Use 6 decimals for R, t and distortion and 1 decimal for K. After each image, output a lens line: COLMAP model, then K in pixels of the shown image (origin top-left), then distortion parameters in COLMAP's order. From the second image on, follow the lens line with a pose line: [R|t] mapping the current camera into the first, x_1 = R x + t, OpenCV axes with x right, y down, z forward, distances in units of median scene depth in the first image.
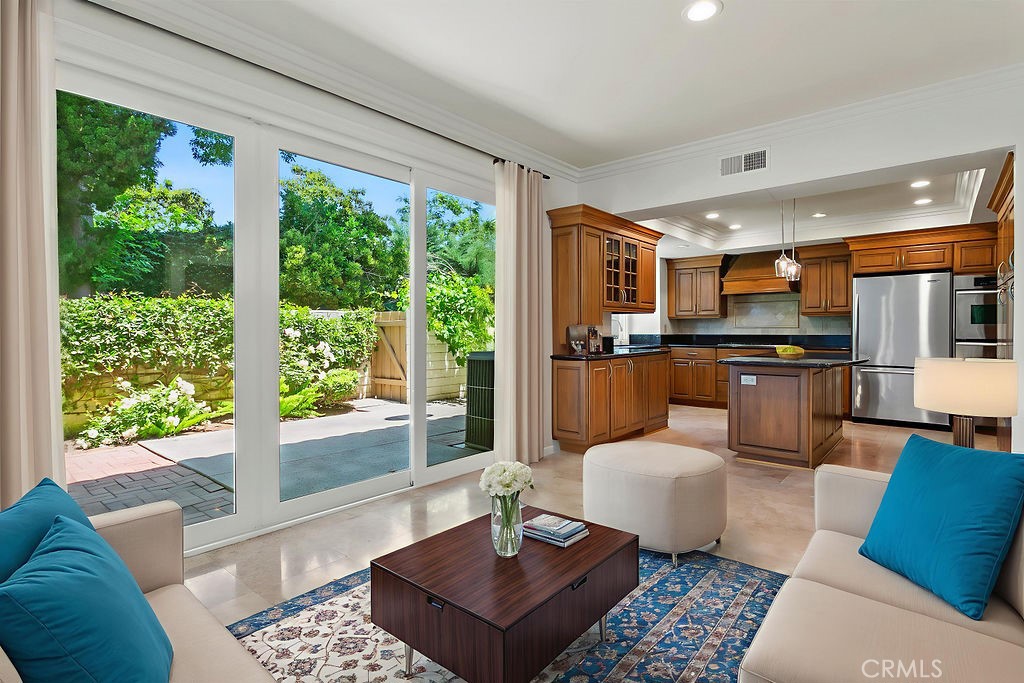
lens RADIAL K [[508.7, 0, 503.0], [0, 508.7, 336.9], [0, 0, 1]] dist [-0.004643, 0.000142]
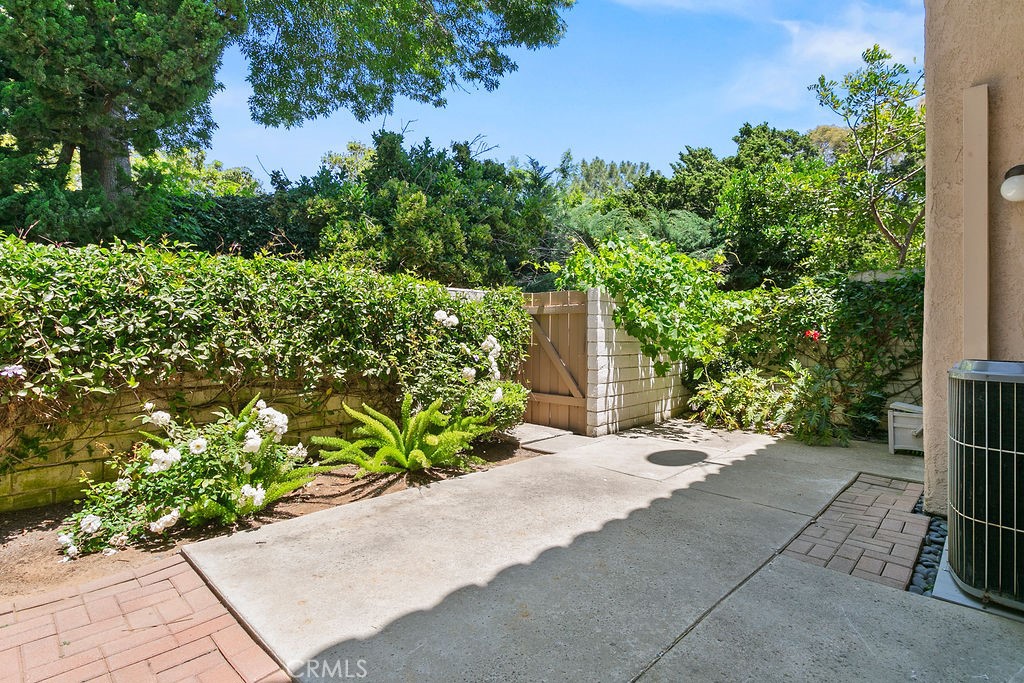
lens RADIAL K [[512.9, 0, 506.6], [0, 512.9, 321.0], [0, 0, 1]] dist [-0.011692, 0.001029]
pose [[0.998347, 0.011535, -0.056303, -0.345592], [-0.013036, 0.999567, -0.026361, 0.009460], [0.055974, 0.027052, 0.998066, 0.472668]]
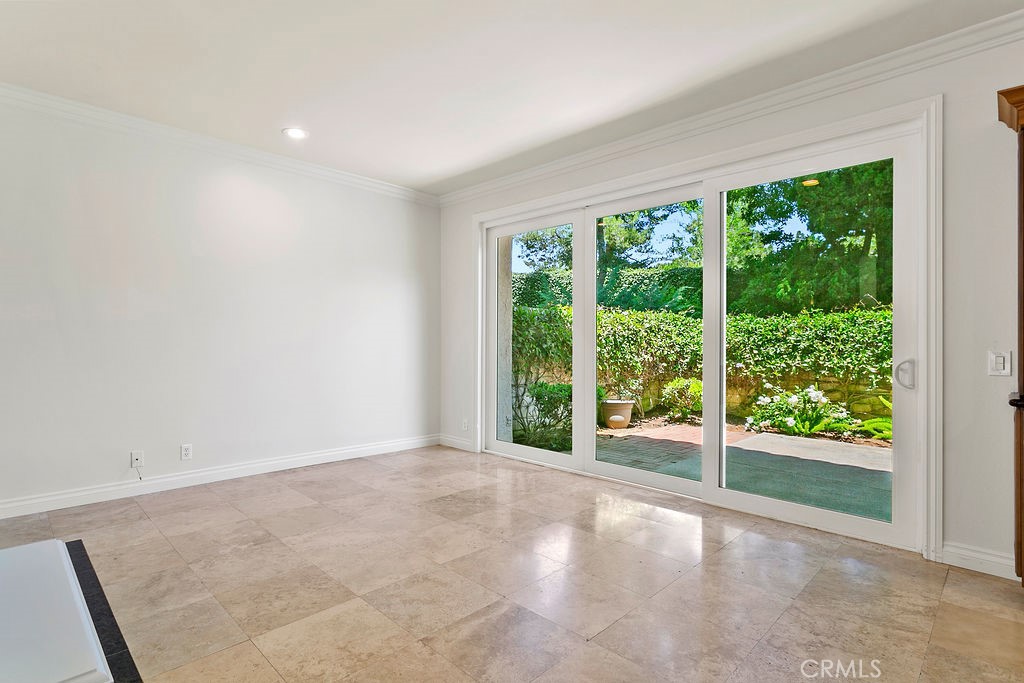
lens RADIAL K [[508.7, 0, 503.0], [0, 508.7, 336.9], [0, 0, 1]] dist [-0.004643, 0.000142]
pose [[-0.075818, -0.007482, -0.997094, 0.489400], [-0.017669, 0.999825, -0.006159, -0.006291], [0.996965, 0.017151, -0.075937, 0.396036]]
